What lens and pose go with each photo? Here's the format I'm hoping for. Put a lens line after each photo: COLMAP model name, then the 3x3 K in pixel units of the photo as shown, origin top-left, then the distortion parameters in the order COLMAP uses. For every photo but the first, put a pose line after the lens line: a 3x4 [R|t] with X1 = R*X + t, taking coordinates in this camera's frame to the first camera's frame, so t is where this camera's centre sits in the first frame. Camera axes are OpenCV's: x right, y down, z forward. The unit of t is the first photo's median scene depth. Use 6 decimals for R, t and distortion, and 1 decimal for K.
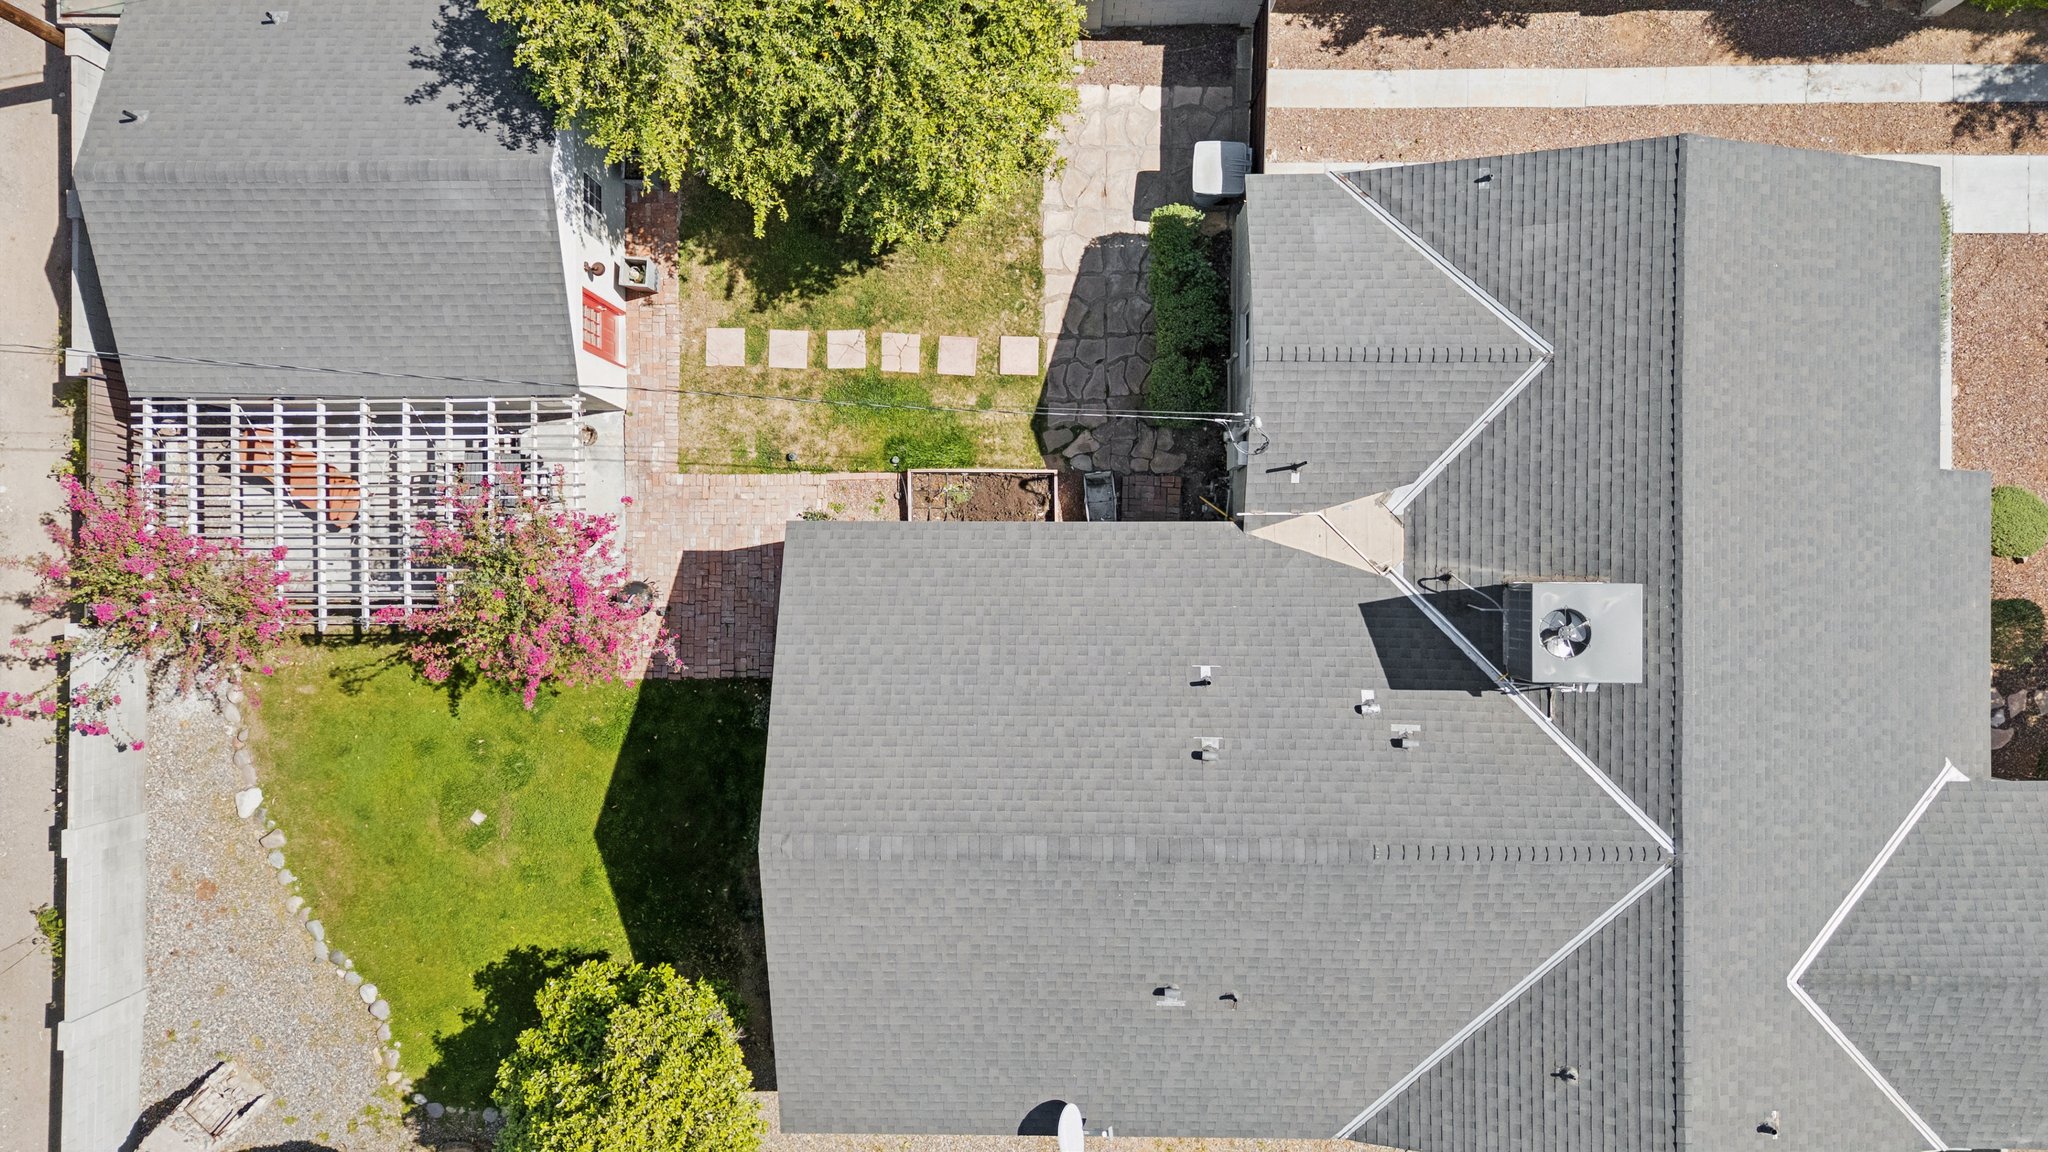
lens RADIAL K [[1496.4, 0, 942.7], [0, 1496.4, 657.0], [0, 0, 1]] dist [0.061289, -0.049079]
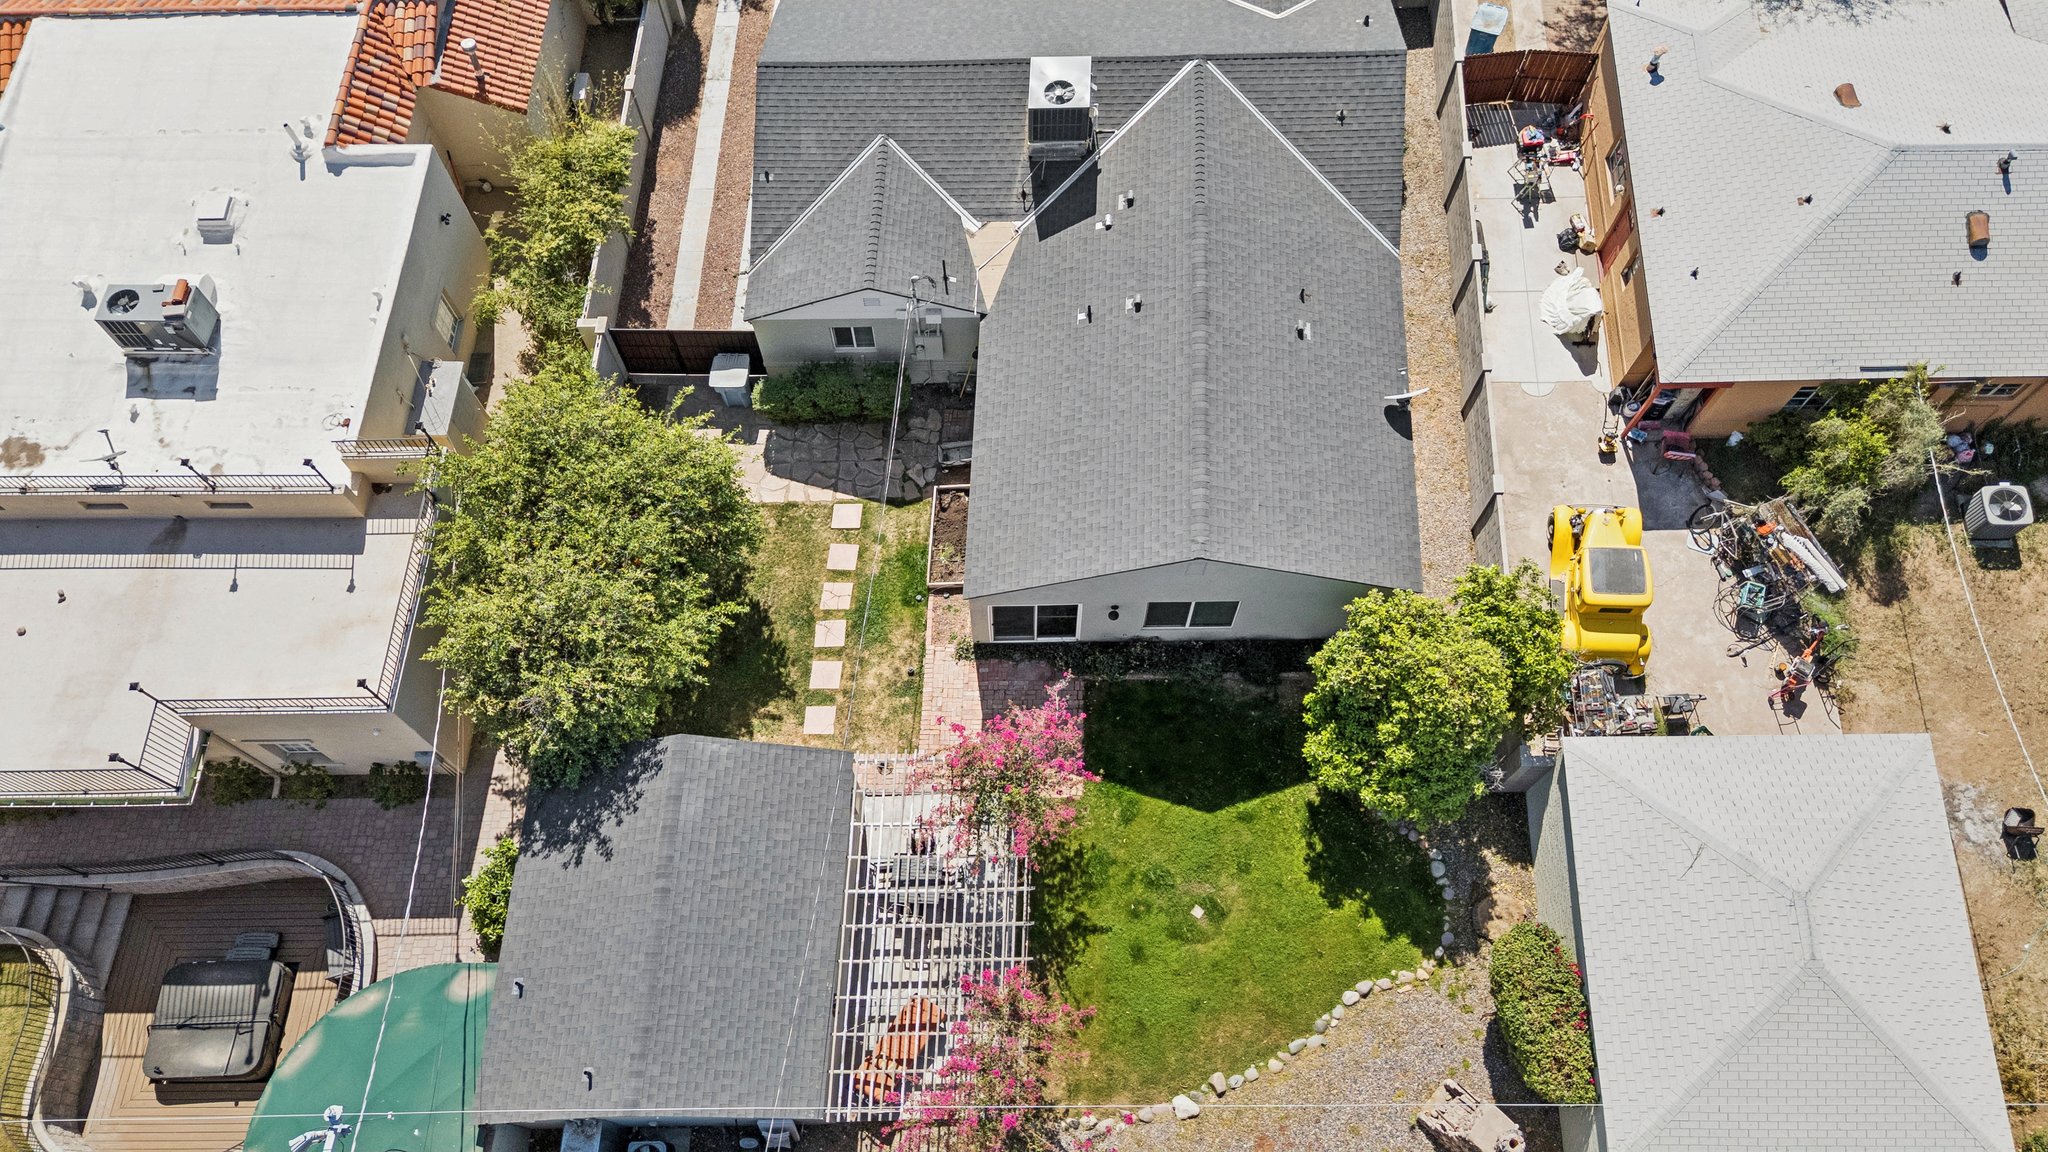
lens RADIAL K [[1521.9, 0, 1066.7], [0, 1521.9, 584.7], [0, 0, 1]] dist [0.080930, -0.099481]
pose [[0.025307, -0.899554, 0.436076, -0.667071], [0.999391, 0.012277, -0.032674, 0.044246], [0.024038, 0.436637, 0.899316, -0.210981]]
